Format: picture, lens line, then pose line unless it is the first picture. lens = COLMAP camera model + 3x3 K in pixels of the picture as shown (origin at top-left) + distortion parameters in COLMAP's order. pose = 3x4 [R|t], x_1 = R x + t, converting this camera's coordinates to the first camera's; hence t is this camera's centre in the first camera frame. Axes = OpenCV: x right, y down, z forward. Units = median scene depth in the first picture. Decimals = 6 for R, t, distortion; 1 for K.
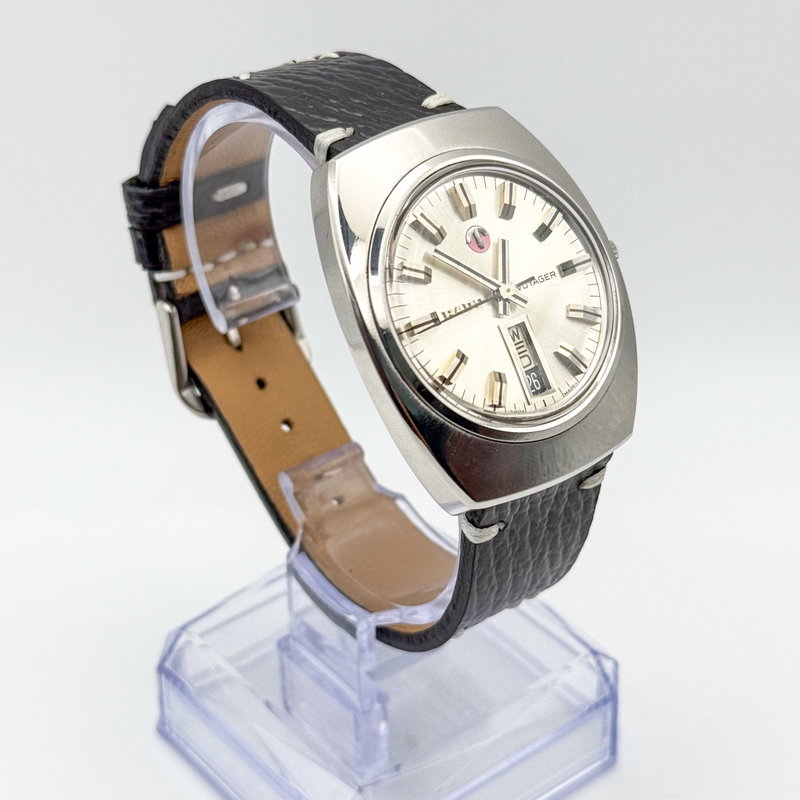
lens RADIAL K [[1858.8, 0, 397.6], [0, 1858.8, 399.5], [0, 0, 1]] dist [0.140604, 0.000000]
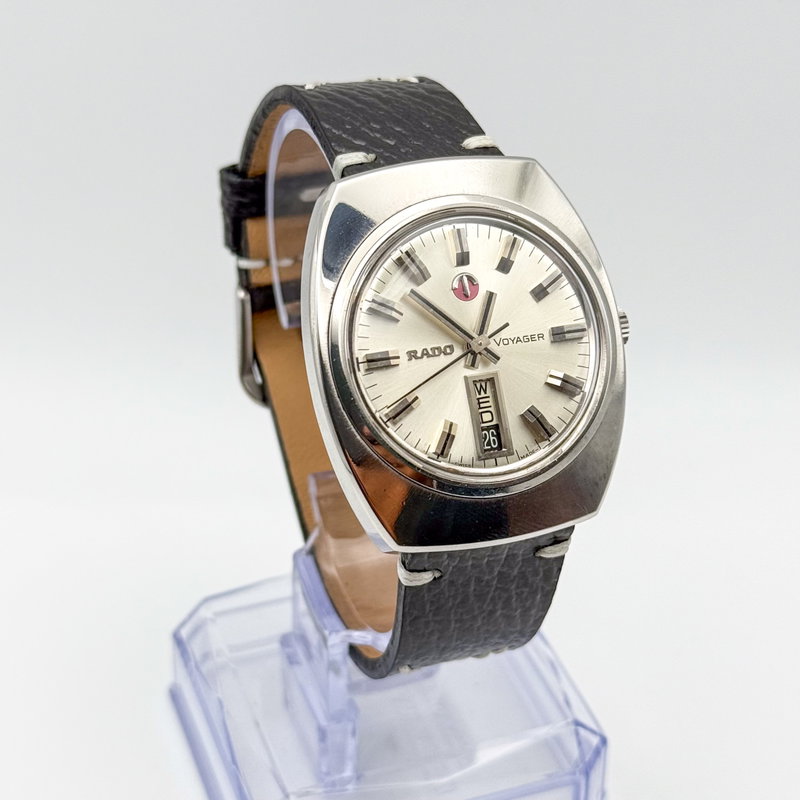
lens RADIAL K [[1858.8, 0, 400.0], [0, 1858.8, 405.5], [0, 0, 1]] dist [0.140604, 0.000000]
pose [[0.947706, 0.205580, -0.244111, 0.250221], [-0.202154, 0.978565, 0.039291, -0.052878], [0.246956, 0.012112, 0.968951, 0.028770]]
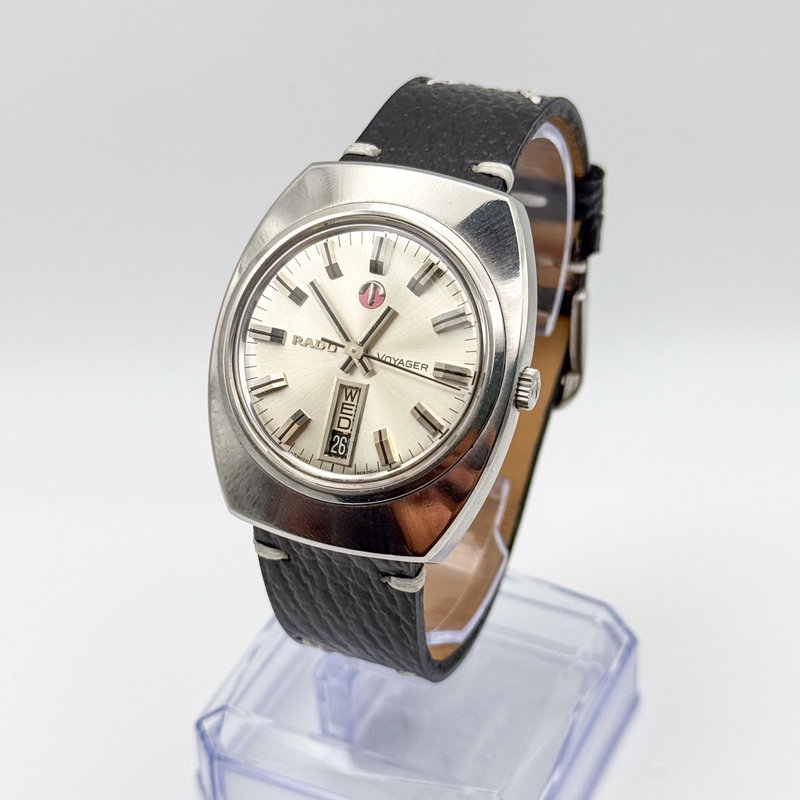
lens RADIAL K [[1858.8, 0, 402.5], [0, 1858.8, 399.4], [0, 0, 1]] dist [0.140604, 0.000000]
pose [[0.475731, 0.470128, -0.743411, 0.769459], [-0.434867, 0.860370, 0.265808, -0.291523], [0.764572, 0.196832, 0.613748, 0.389134]]
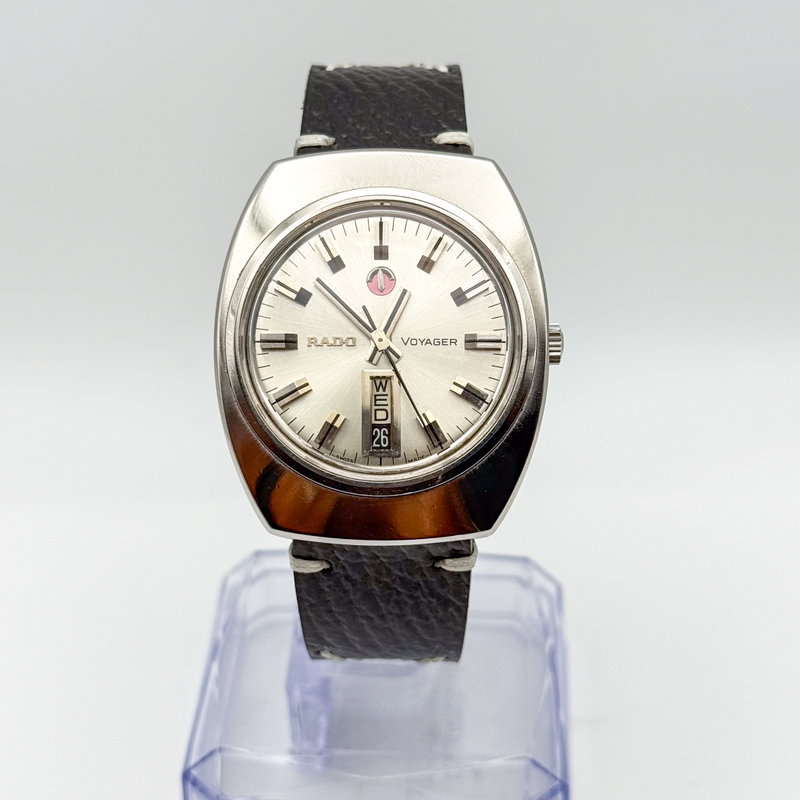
lens RADIAL K [[1858.8, 0, 402.3], [0, 1858.8, 406.9], [0, 0, 1]] dist [0.140604, 0.000000]
pose [[0.767859, 0.336981, -0.544826, 0.570666], [-0.315128, 0.939146, 0.136741, -0.151690], [0.557751, 0.066693, 0.827325, 0.191590]]
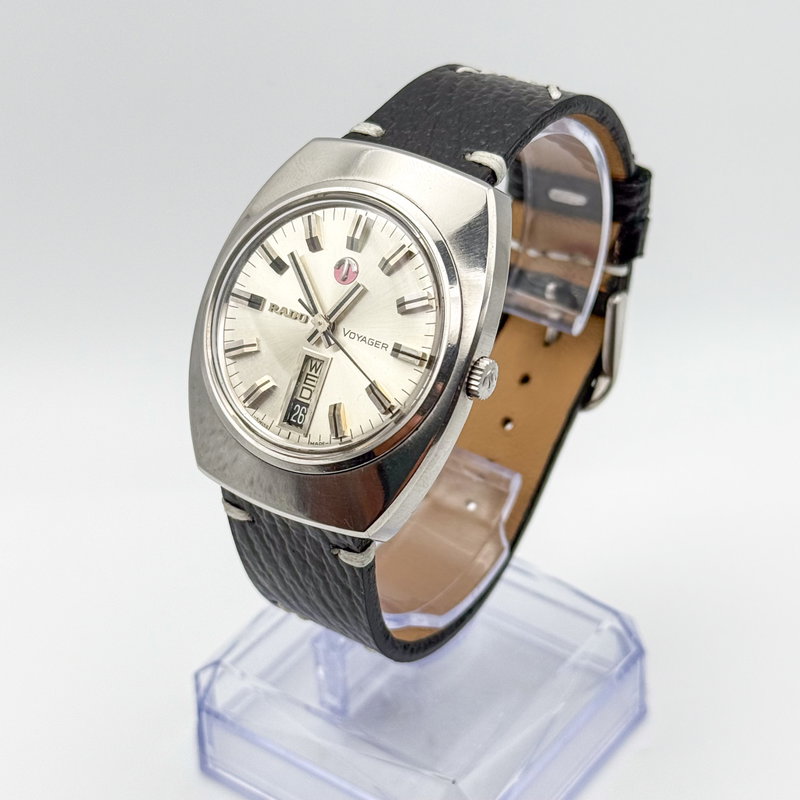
lens RADIAL K [[1858.8, 0, 399.8], [0, 1858.8, 393.3], [0, 0, 1]] dist [0.140604, 0.000000]
pose [[0.293124, 0.510311, -0.808493, 0.850905], [-0.475099, 0.811586, 0.340014, -0.367112], [0.829674, 0.284448, 0.480343, 0.525158]]
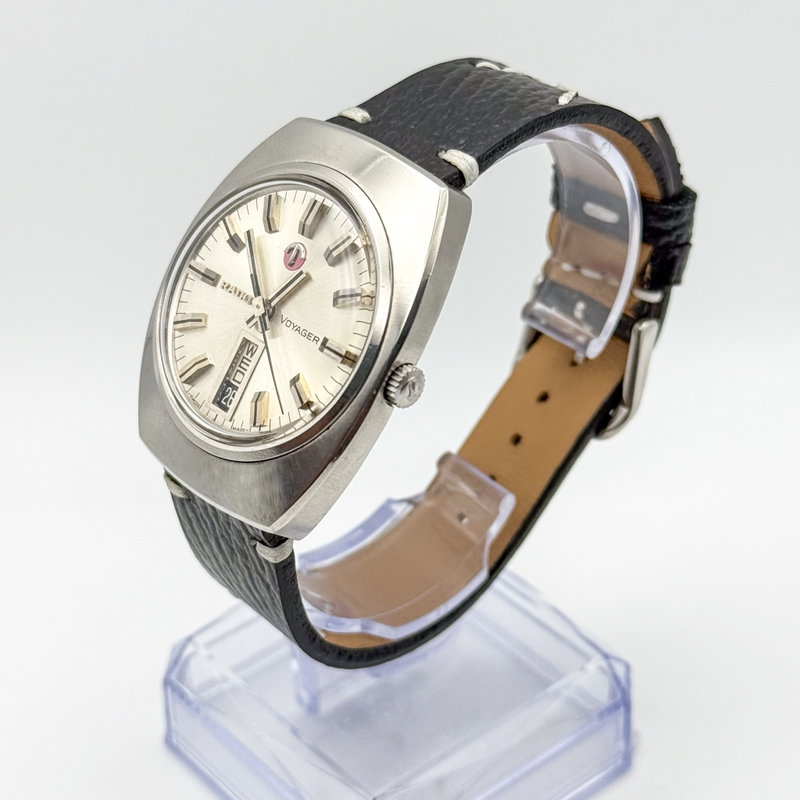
lens RADIAL K [[1858.8, 0, 402.2], [0, 1858.8, 395.5], [0, 0, 1]] dist [0.140604, 0.000000]
pose [[0.064151, 0.539611, -0.839467, 0.853267], [-0.509475, 0.741025, 0.437398, -0.459447], [0.858091, 0.399628, 0.322456, 0.718465]]
